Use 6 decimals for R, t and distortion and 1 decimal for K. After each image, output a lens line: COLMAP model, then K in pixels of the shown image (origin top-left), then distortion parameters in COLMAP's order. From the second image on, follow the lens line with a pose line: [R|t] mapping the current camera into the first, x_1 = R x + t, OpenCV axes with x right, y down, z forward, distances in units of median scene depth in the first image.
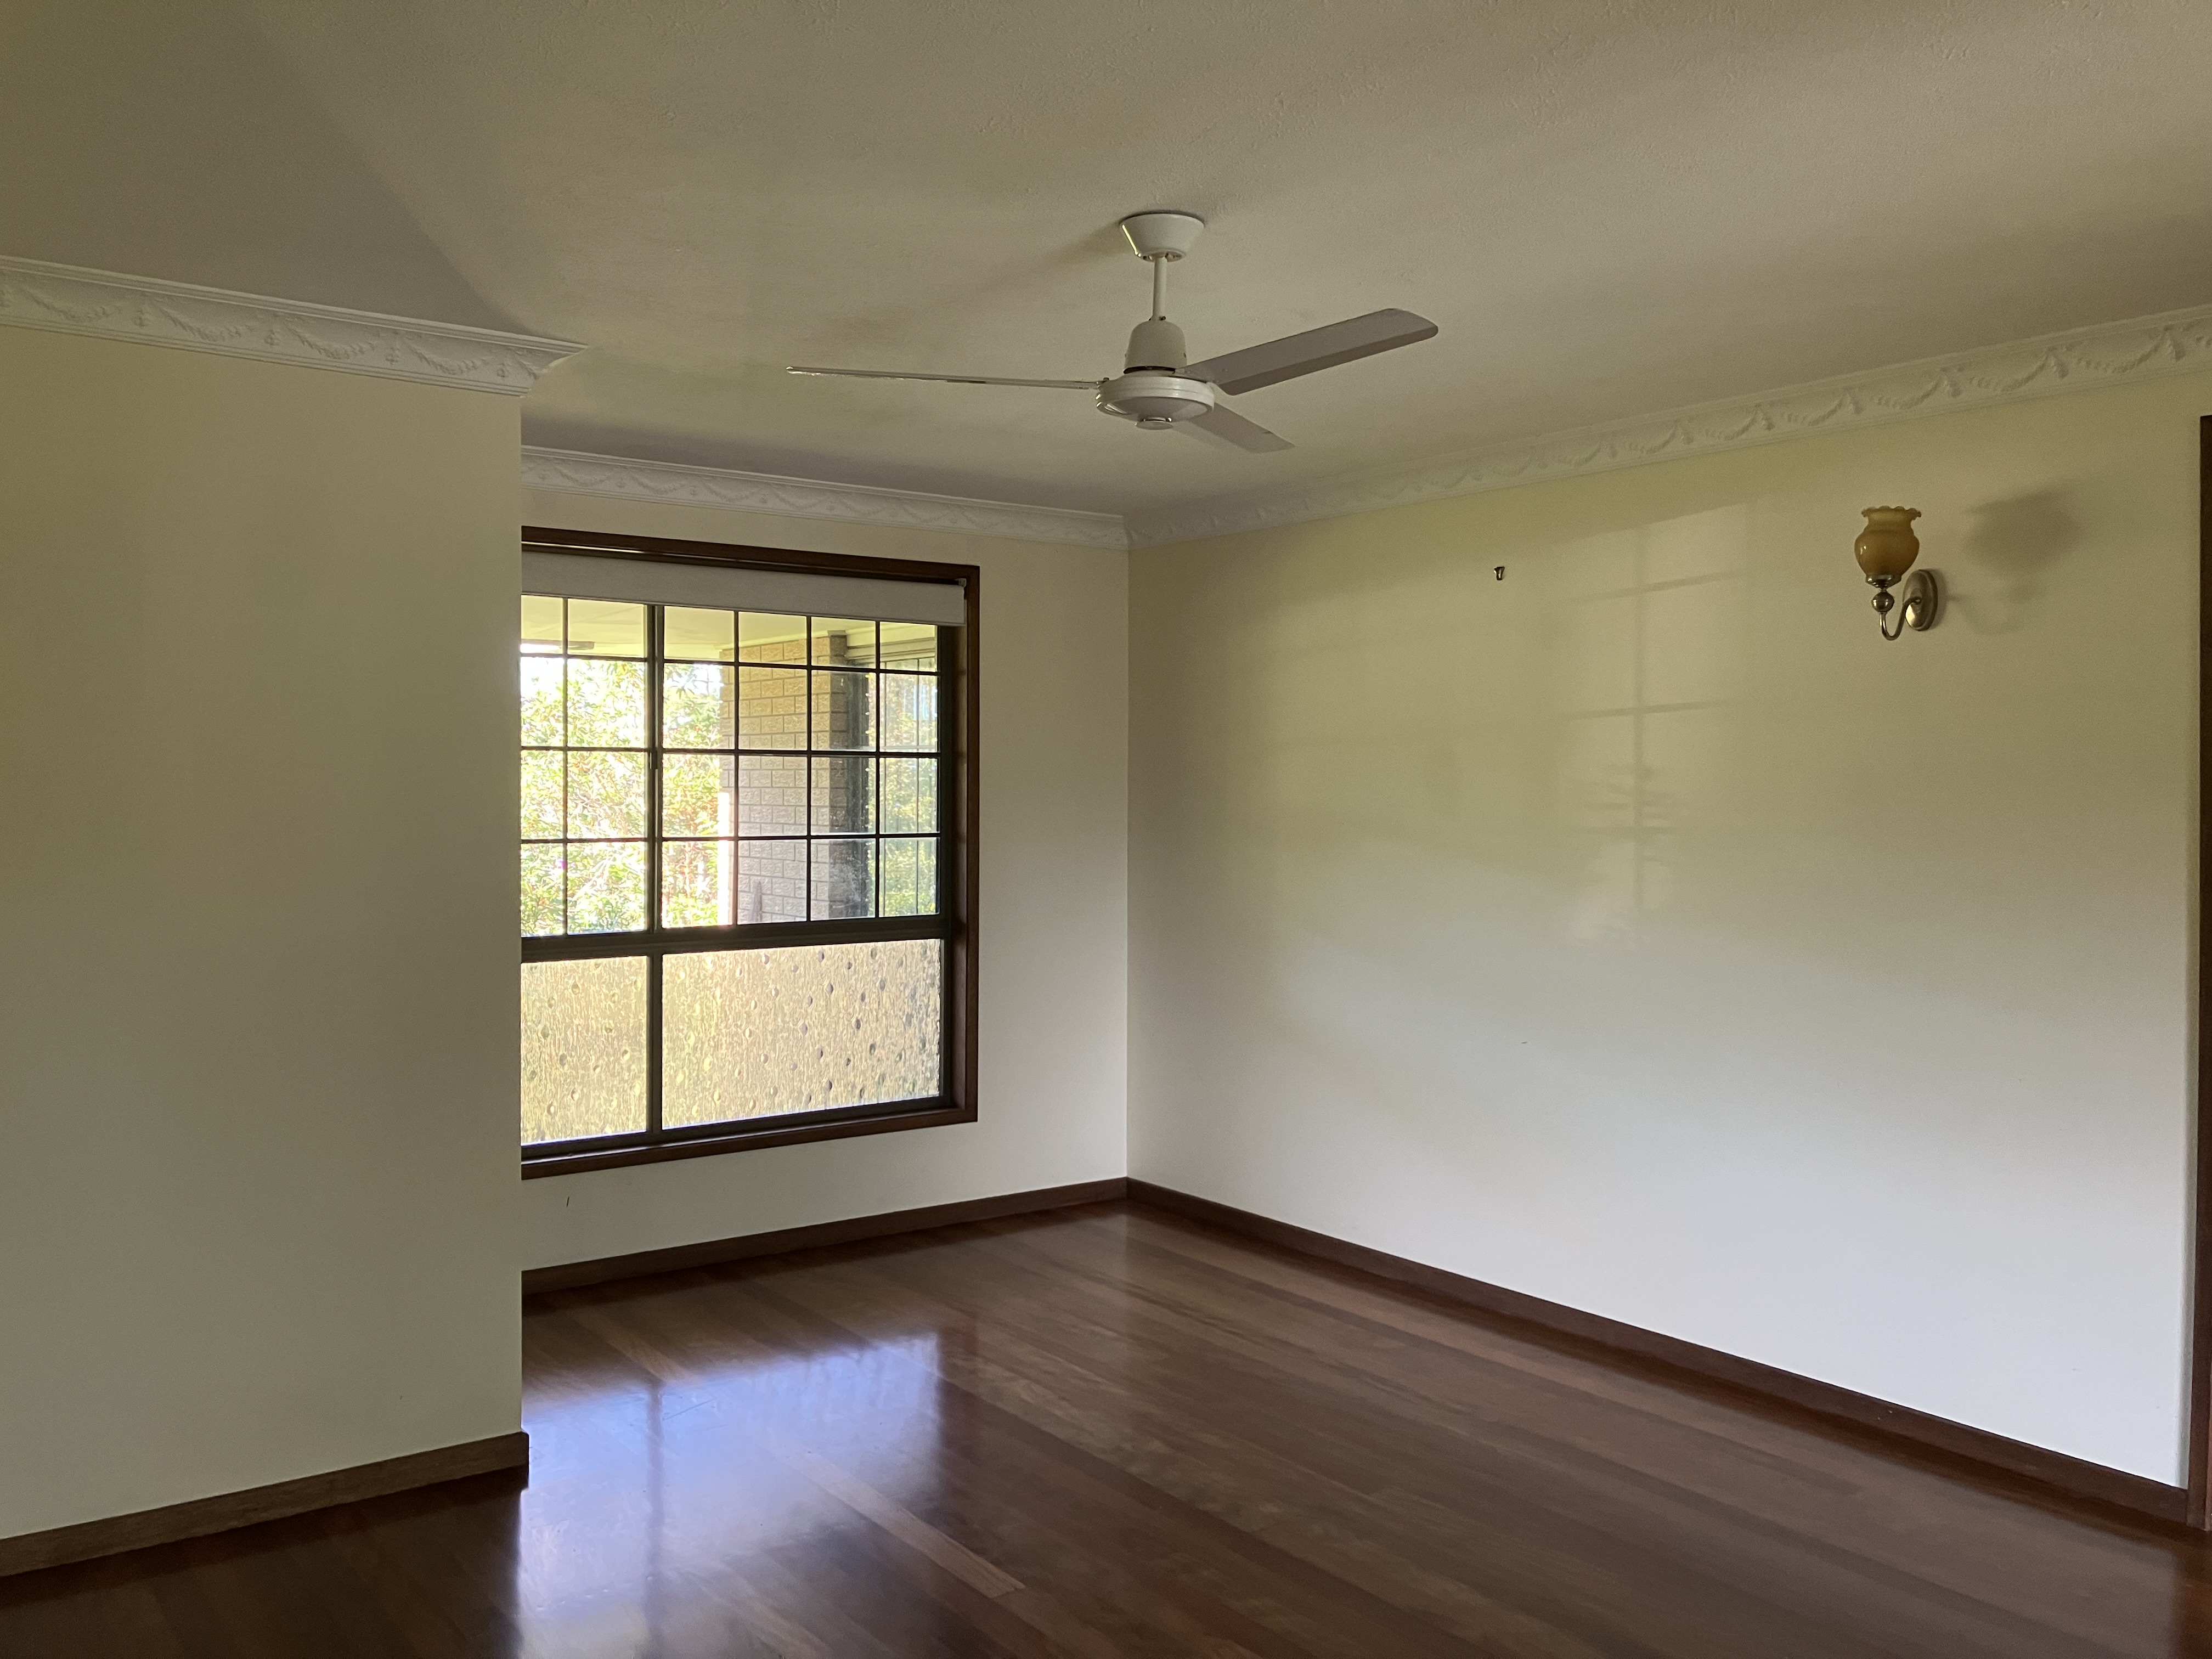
lens RADIAL K [[1807.2, 0, 1098.6], [0, 1807.2, 794.0], [0, 0, 1]] dist [0.048252, -0.056123]
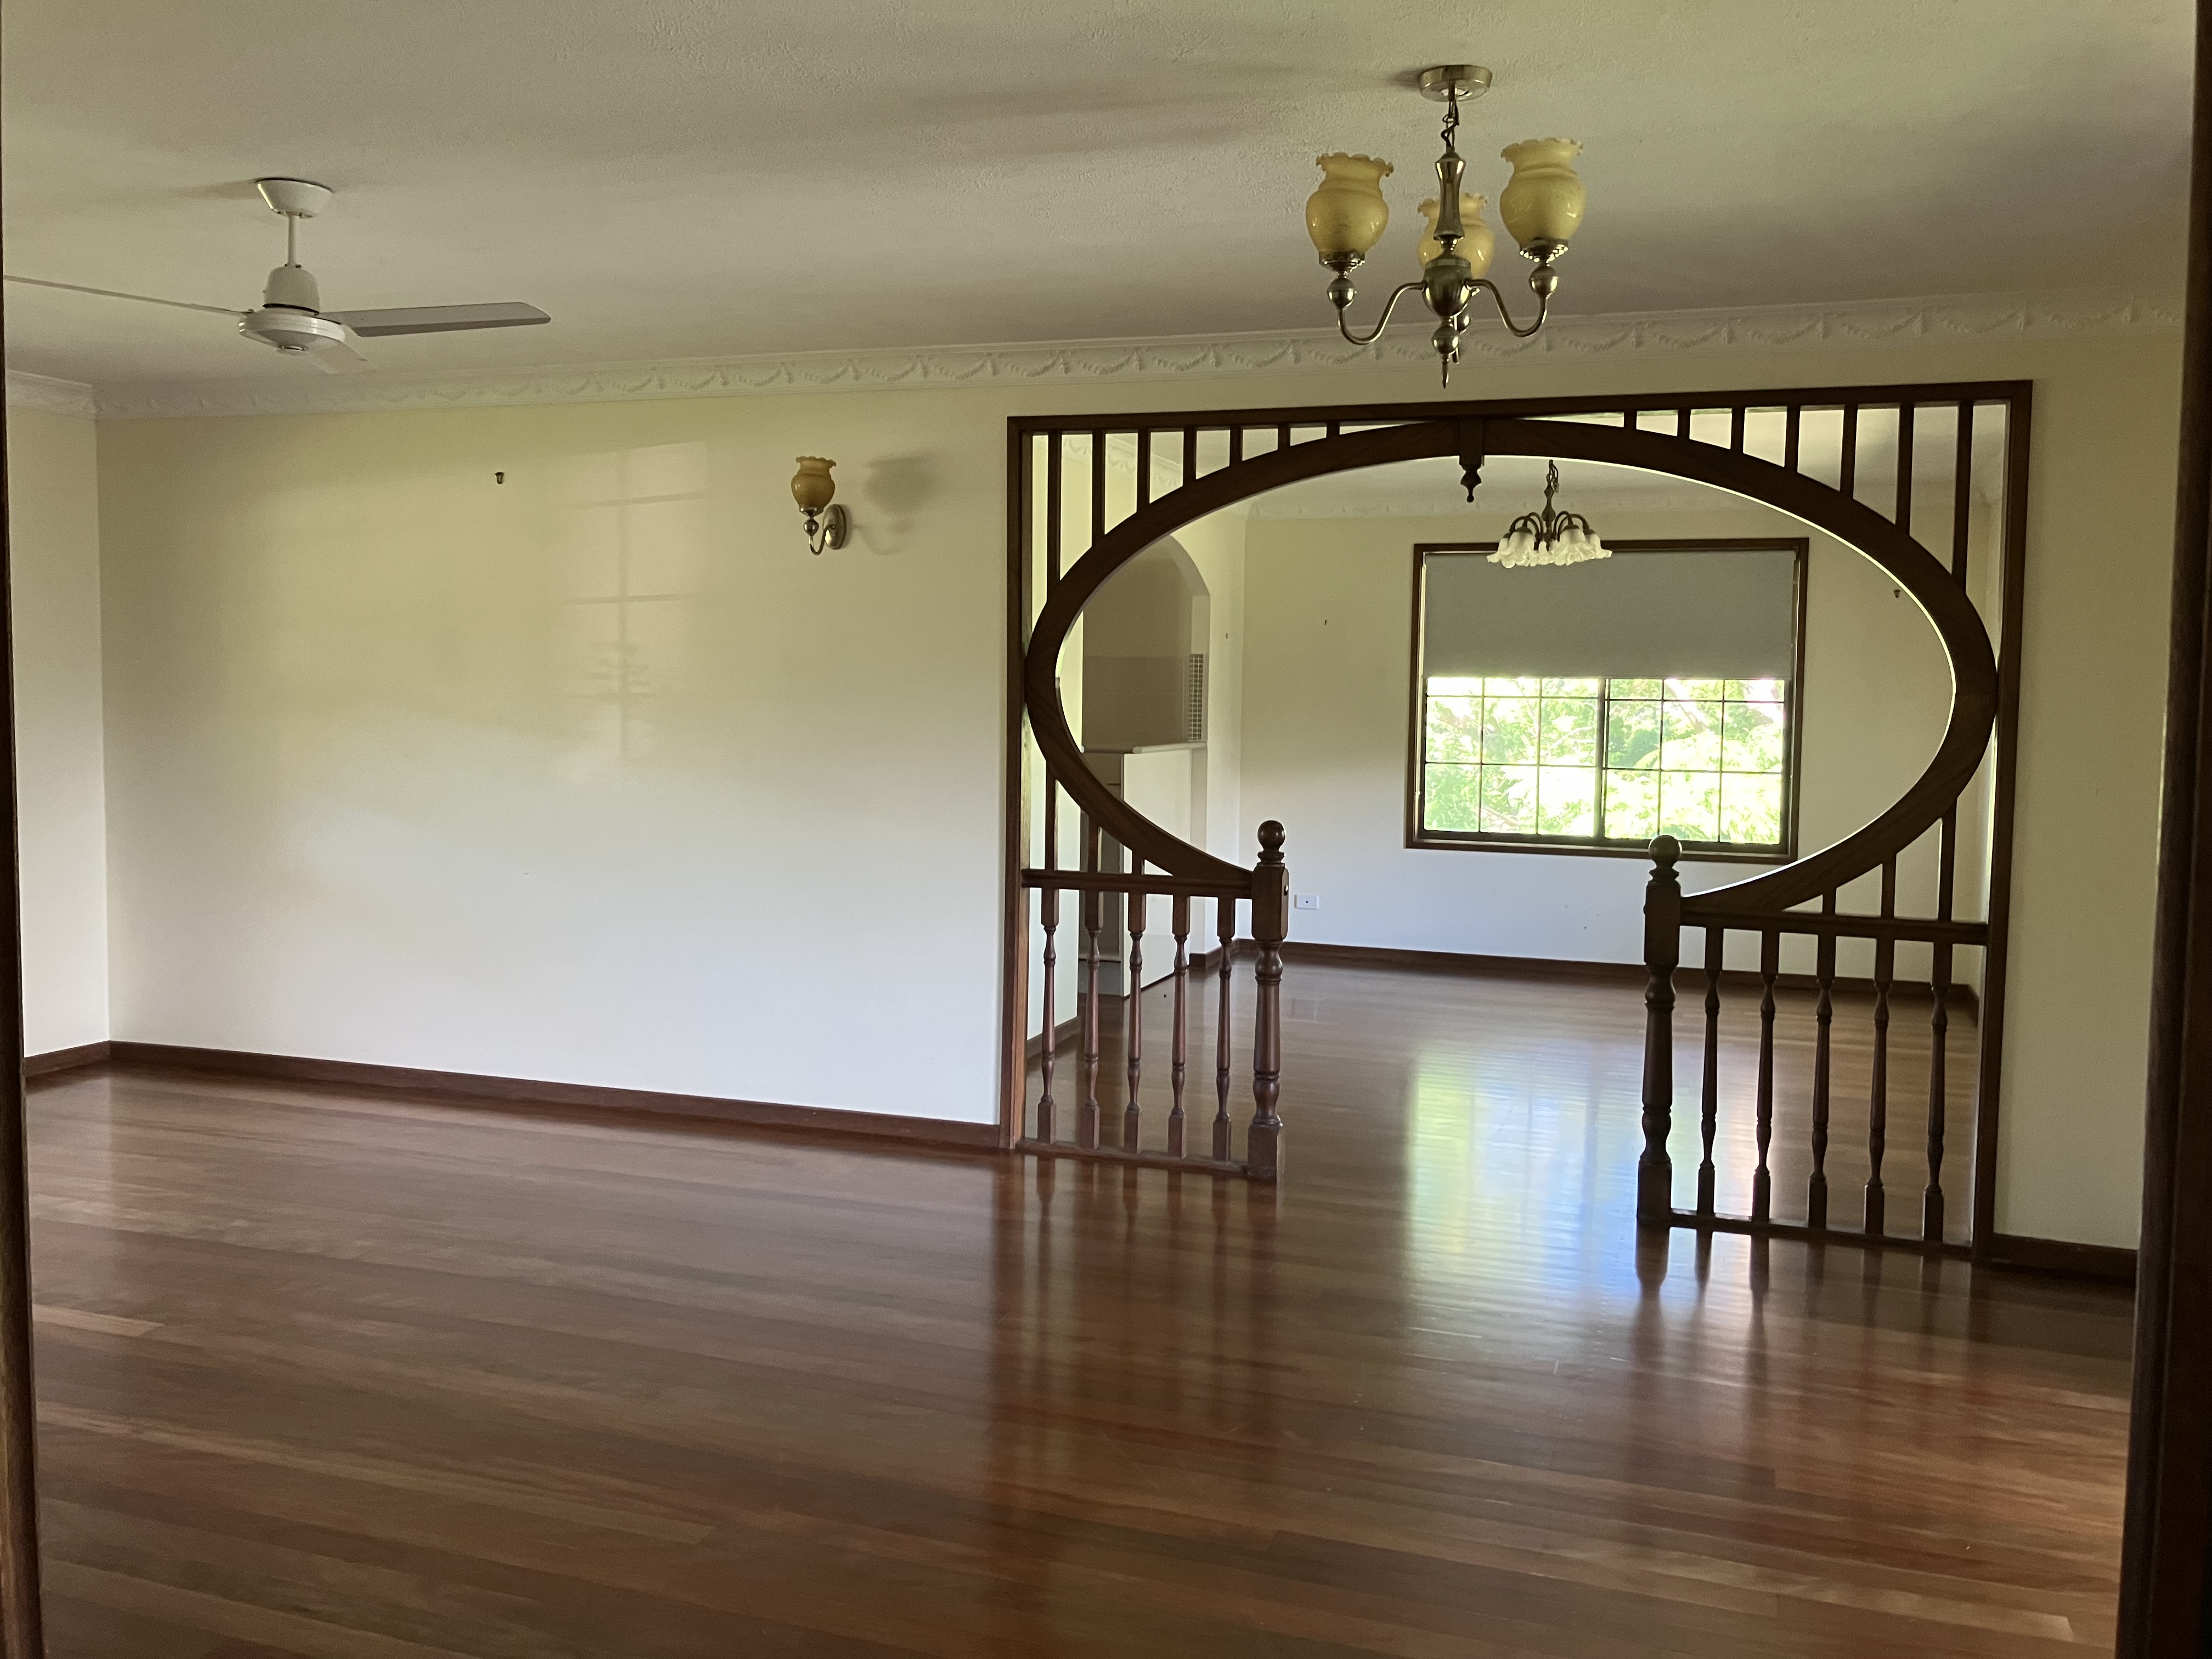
lens RADIAL K [[1807.2, 0, 1113.8], [0, 1807.2, 812.6], [0, 0, 1]] dist [0.048252, -0.056123]
pose [[0.817912, -0.035099, 0.574271, -0.174595], [-0.006151, 0.997547, 0.069730, 0.013116], [-0.575310, -0.060566, 0.815690, -0.259241]]
